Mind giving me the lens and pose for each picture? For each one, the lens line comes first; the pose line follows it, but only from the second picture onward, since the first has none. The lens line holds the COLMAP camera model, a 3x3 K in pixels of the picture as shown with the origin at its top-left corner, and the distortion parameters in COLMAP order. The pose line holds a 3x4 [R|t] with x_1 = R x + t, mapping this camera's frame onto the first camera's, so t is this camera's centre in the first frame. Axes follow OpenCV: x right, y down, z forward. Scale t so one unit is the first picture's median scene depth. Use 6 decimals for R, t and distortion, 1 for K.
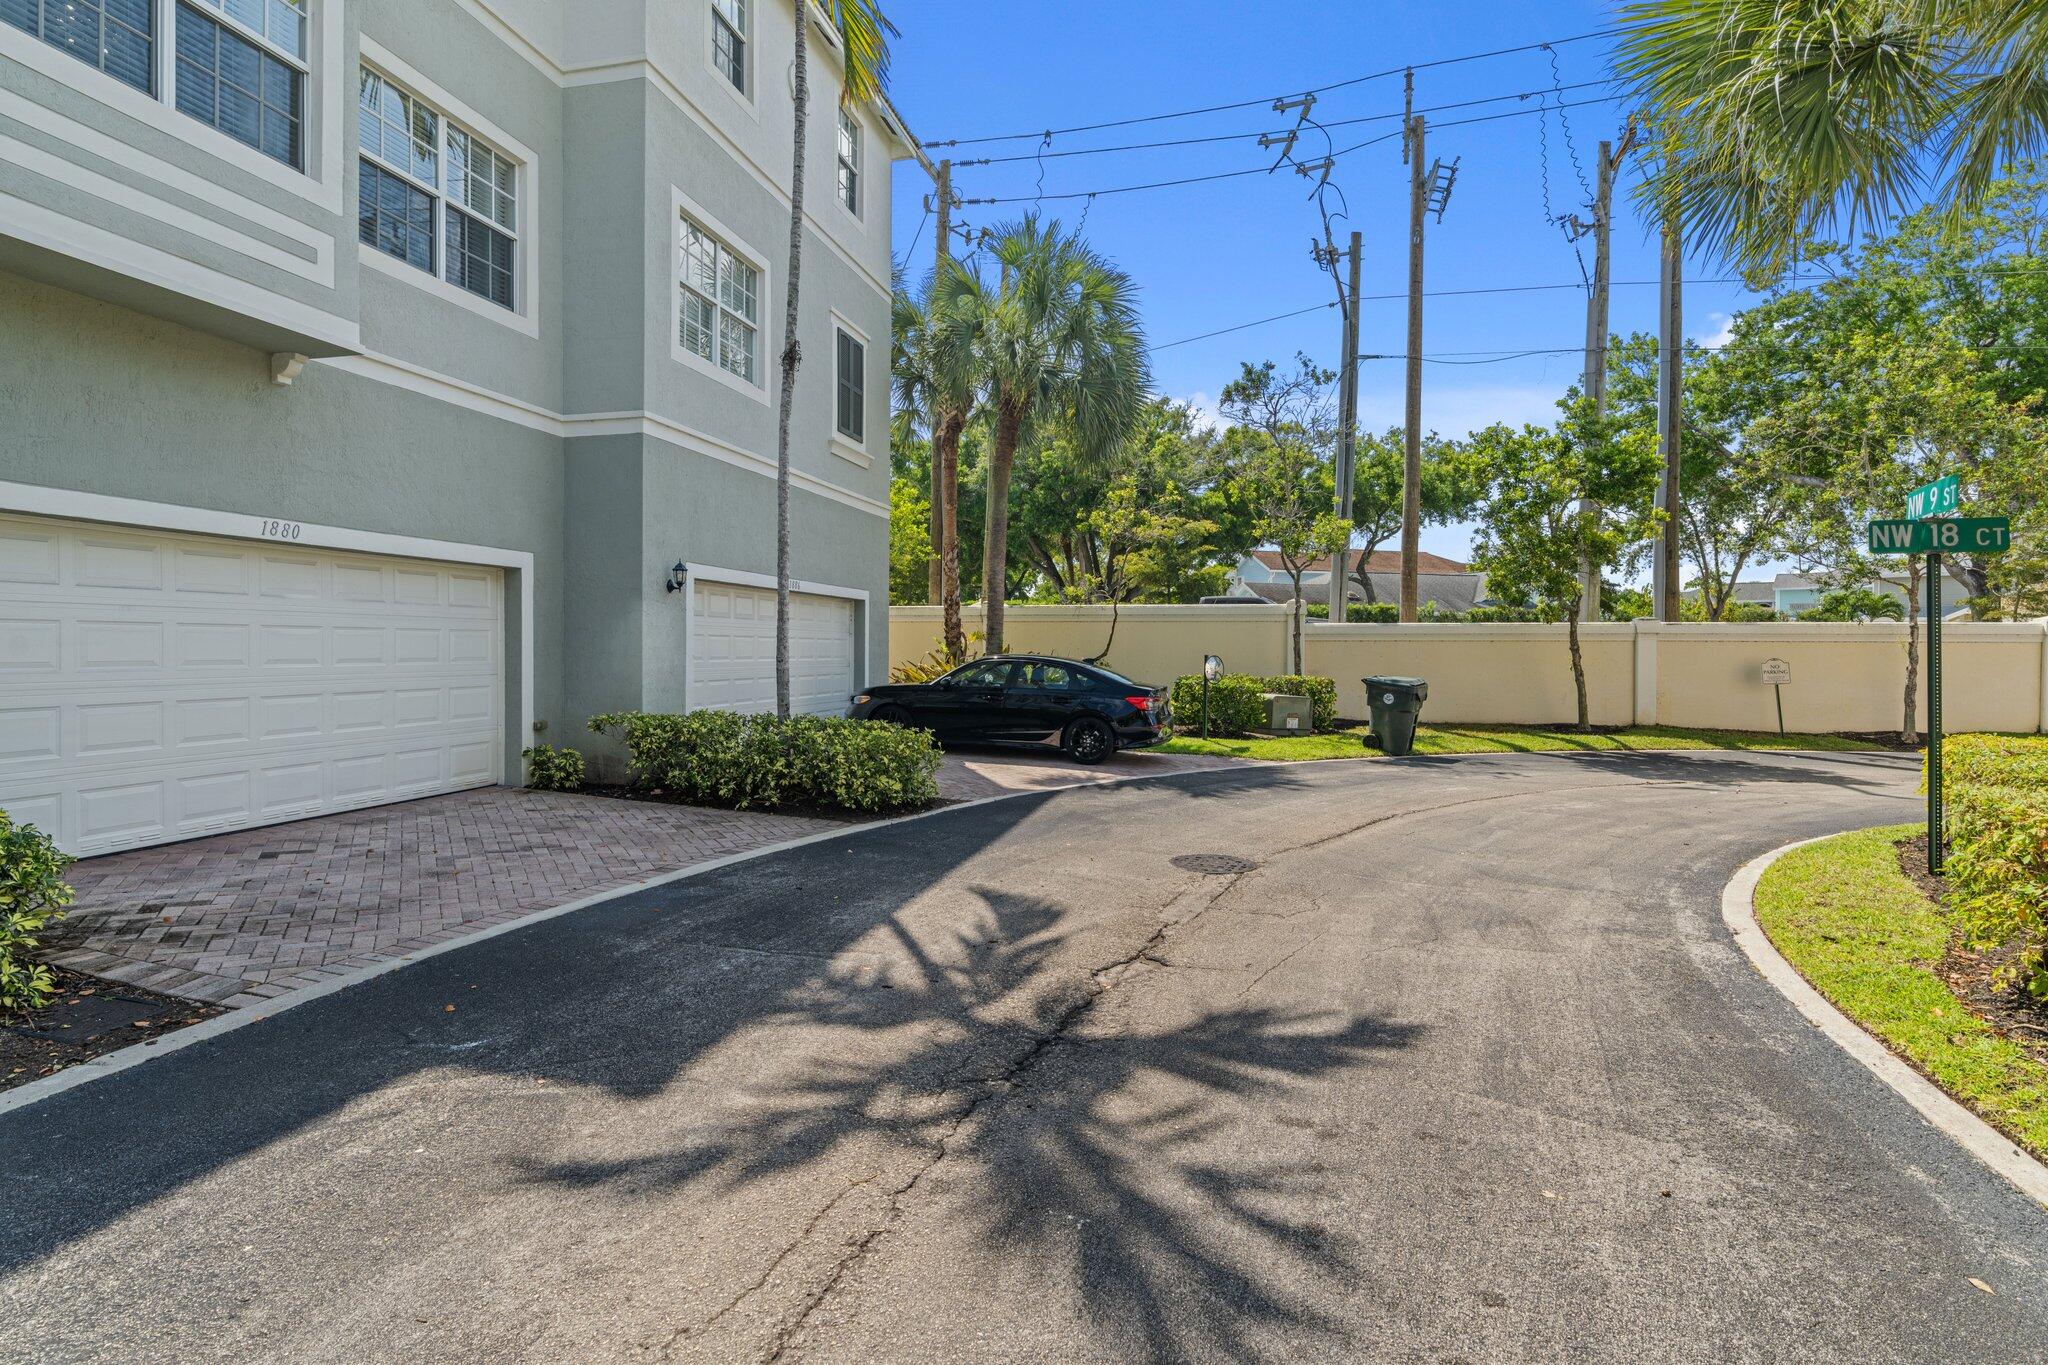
lens RADIAL K [[994.5, 0, 1024.8], [0, 994.5, 670.4], [0, 0, 1]] dist [-0.006733, 0.002354]
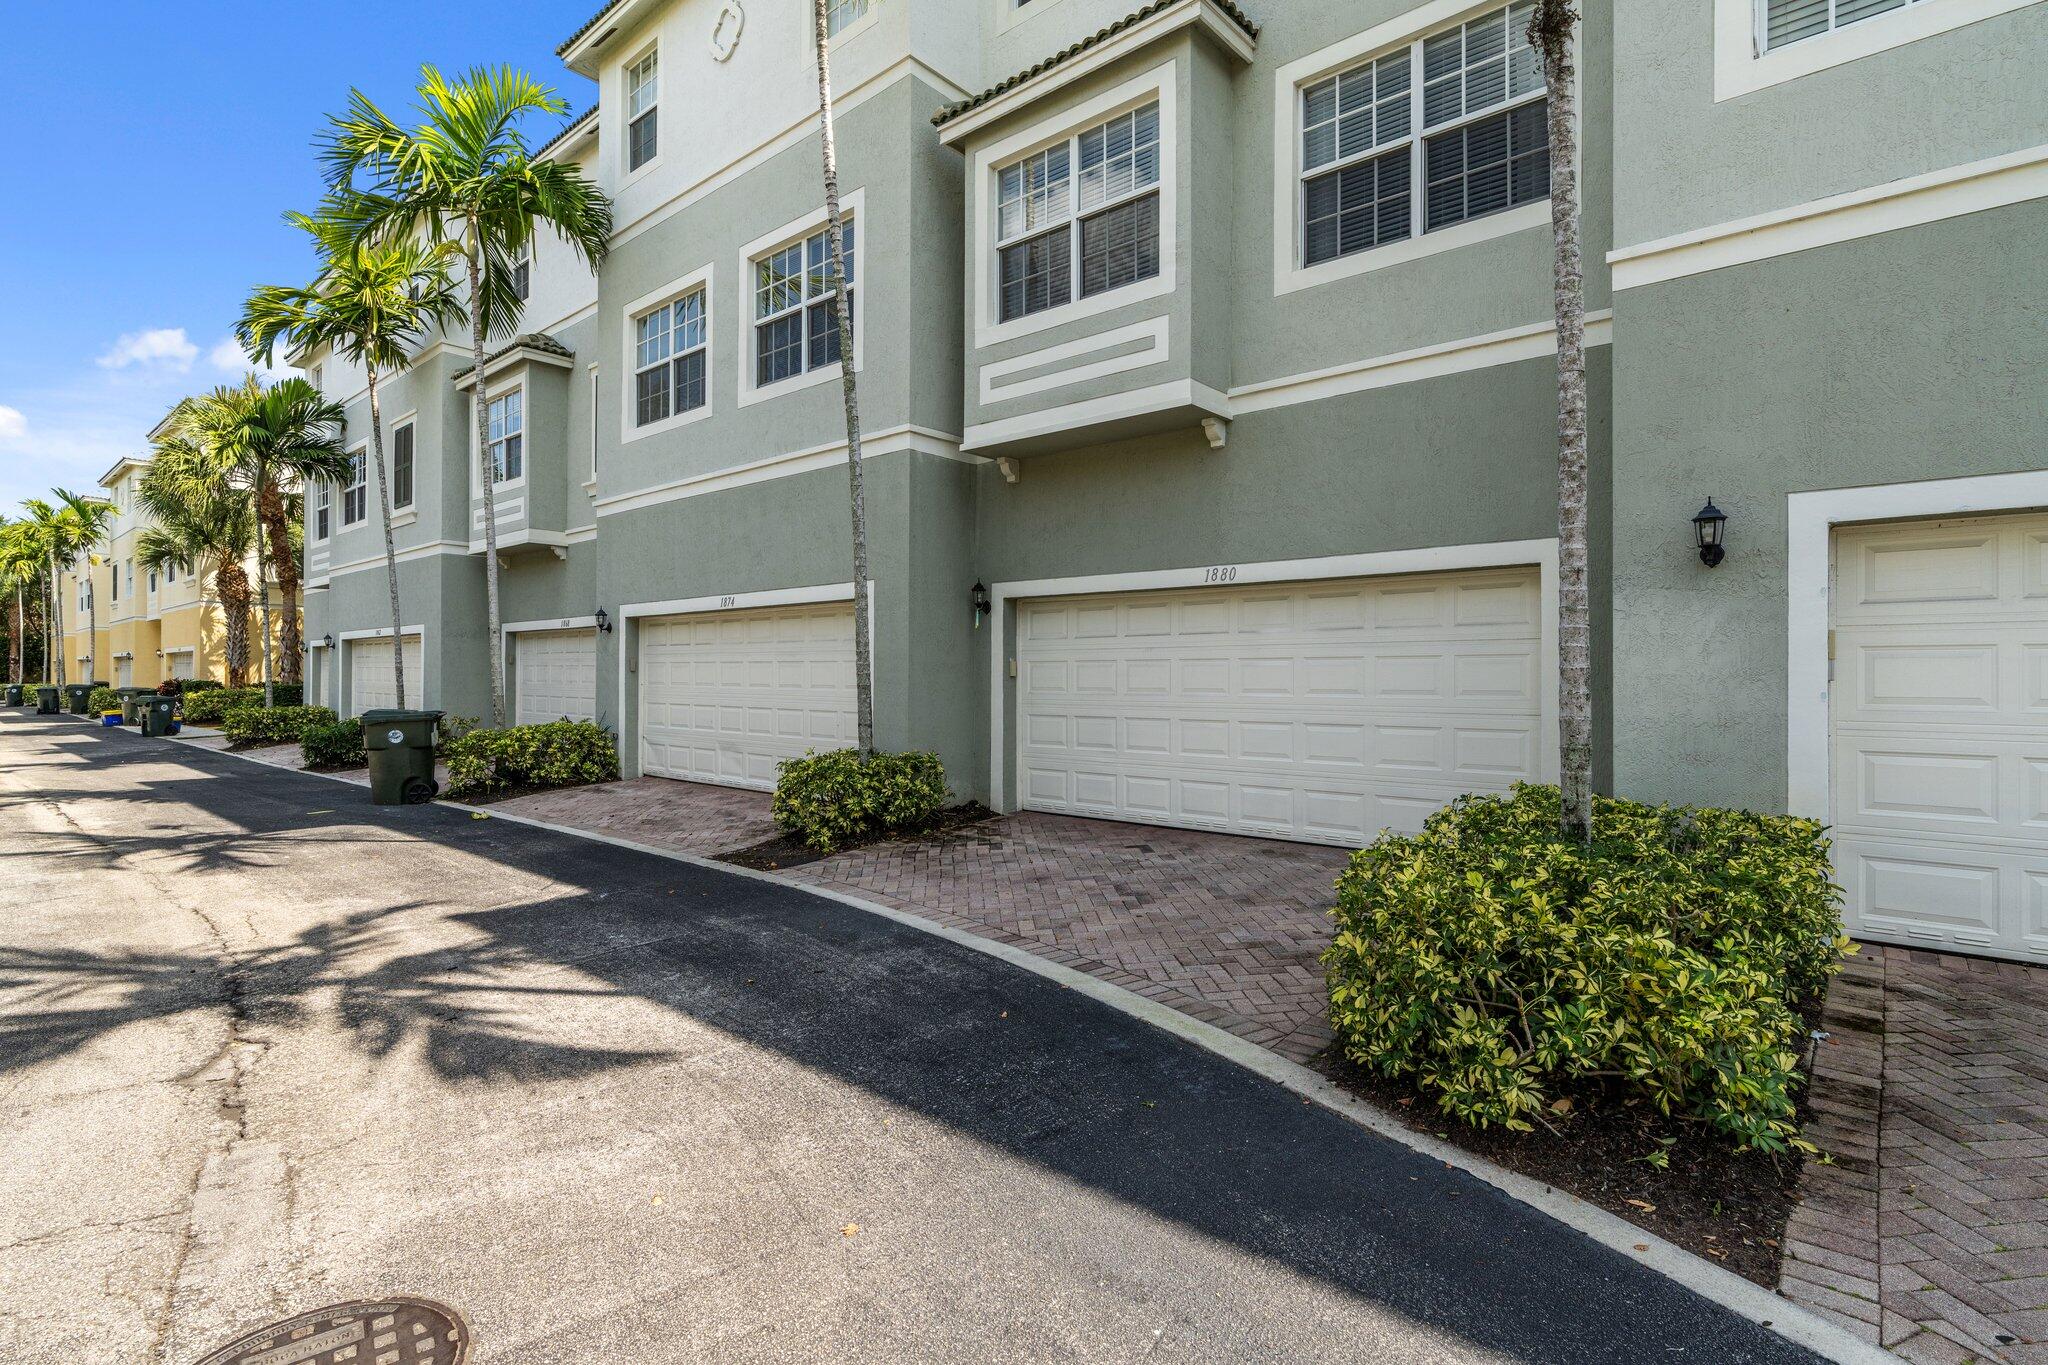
lens RADIAL K [[994.5, 0, 1033.6], [0, 994.5, 678.7], [0, 0, 1]] dist [-0.006733, 0.002354]
pose [[-0.464338, -0.004733, -0.885645, 0.378384], [-0.021459, 0.999752, 0.005909, -0.025841], [0.885398, 0.021749, -0.464325, 1.415491]]
